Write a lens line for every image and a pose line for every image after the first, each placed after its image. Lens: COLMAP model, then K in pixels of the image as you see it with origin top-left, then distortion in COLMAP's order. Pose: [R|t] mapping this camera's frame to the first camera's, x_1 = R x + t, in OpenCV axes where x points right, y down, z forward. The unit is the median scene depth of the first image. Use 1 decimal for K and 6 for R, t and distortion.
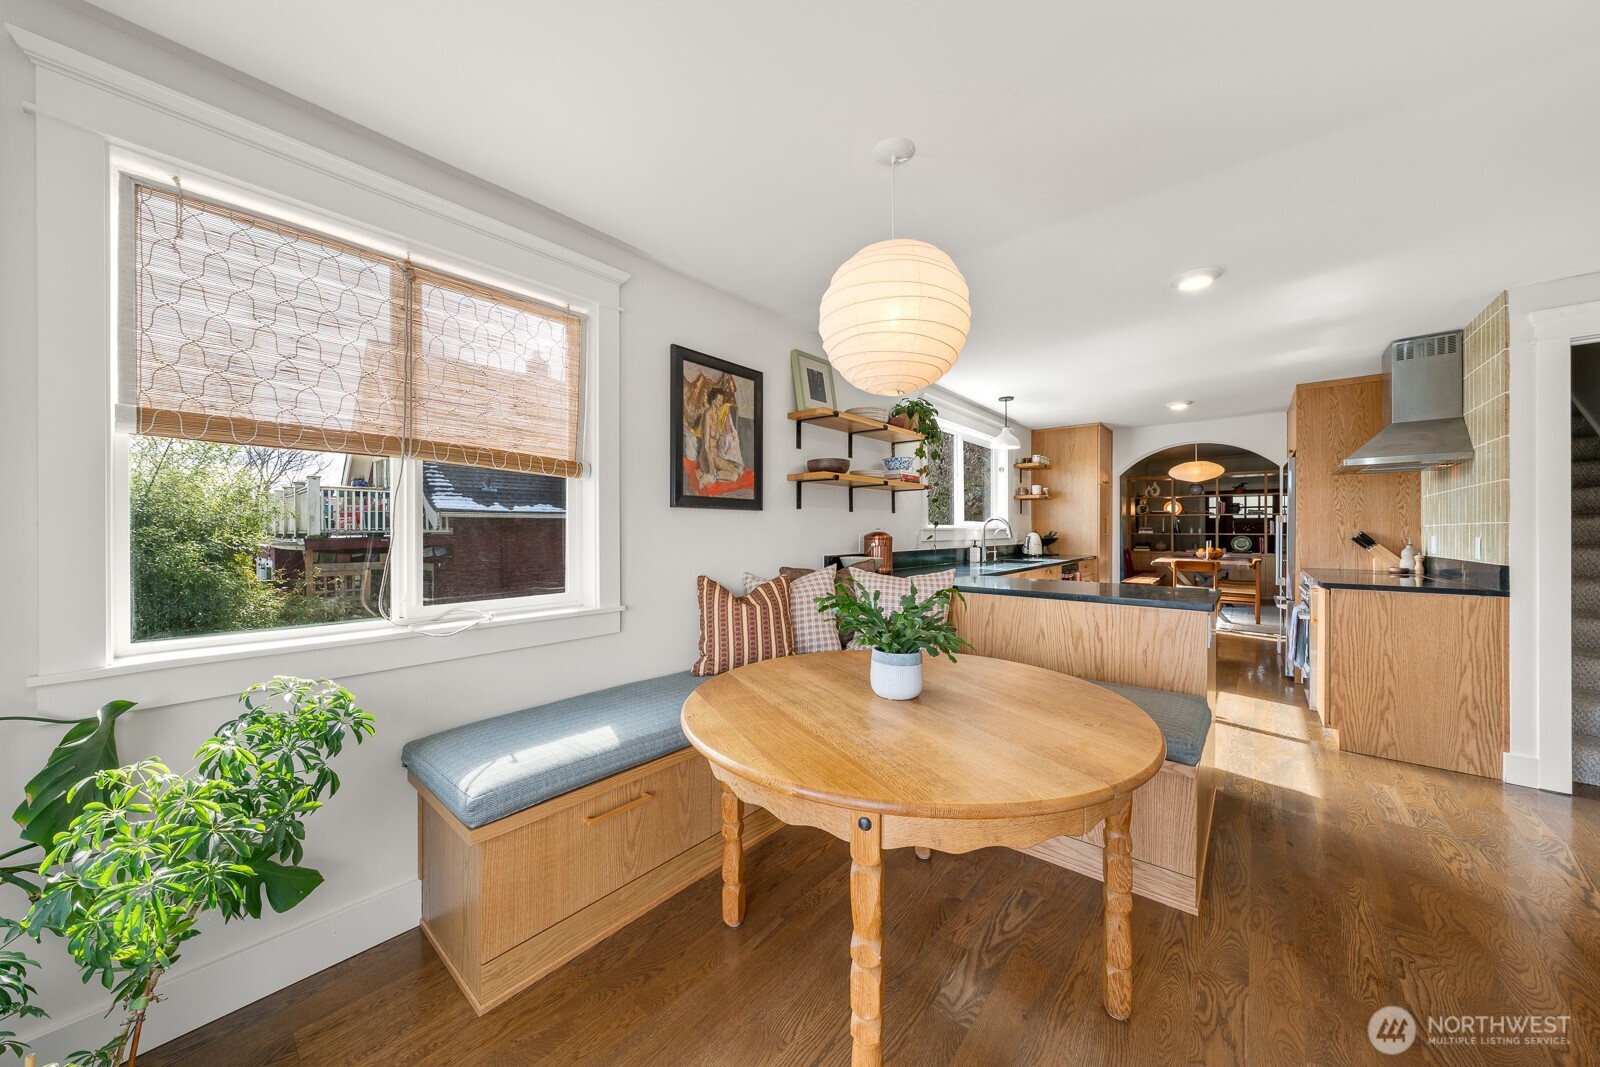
lens RADIAL K [[544.6, 0, 797.2], [0, 544.6, 534.3], [0, 0, 1]] dist [0.001153, 0.000082]
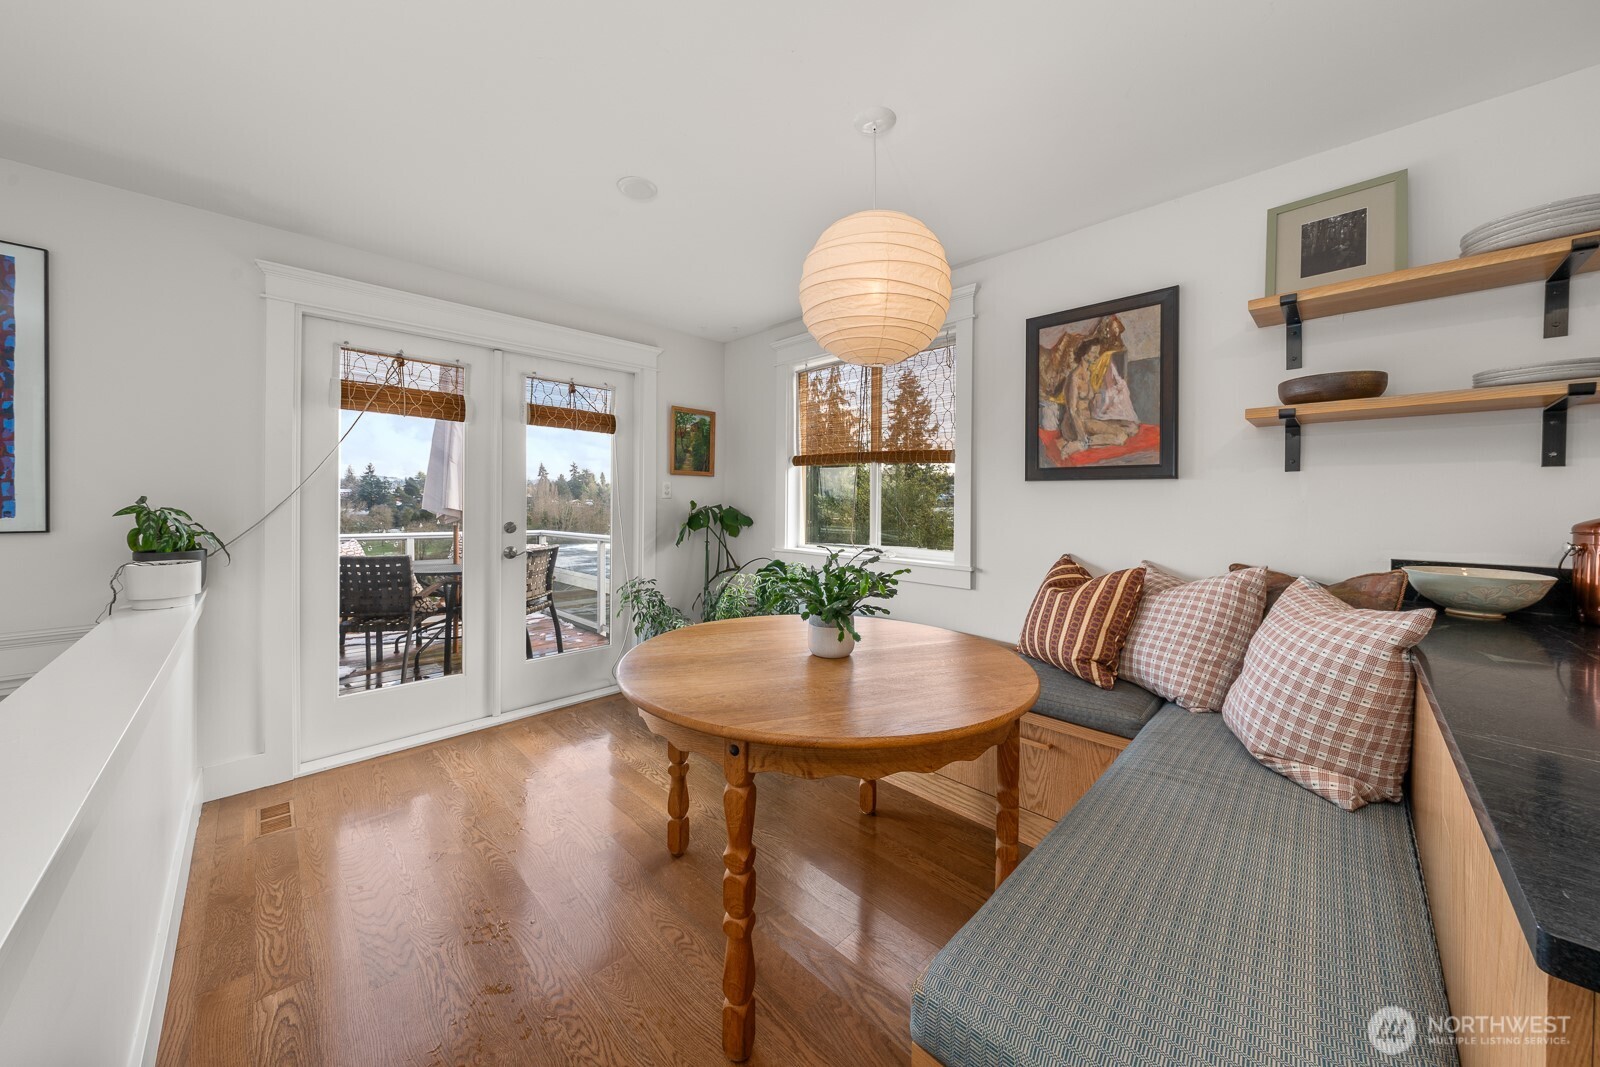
lens RADIAL K [[544.6, 0, 770.6], [0, 544.6, 499.7], [0, 0, 1]] dist [0.001153, 0.000082]
pose [[-0.102160, 0.002123, -0.994766, 0.762465], [-0.009246, 0.999953, 0.003084, -0.013406], [0.994725, 0.009512, -0.102135, 0.585933]]
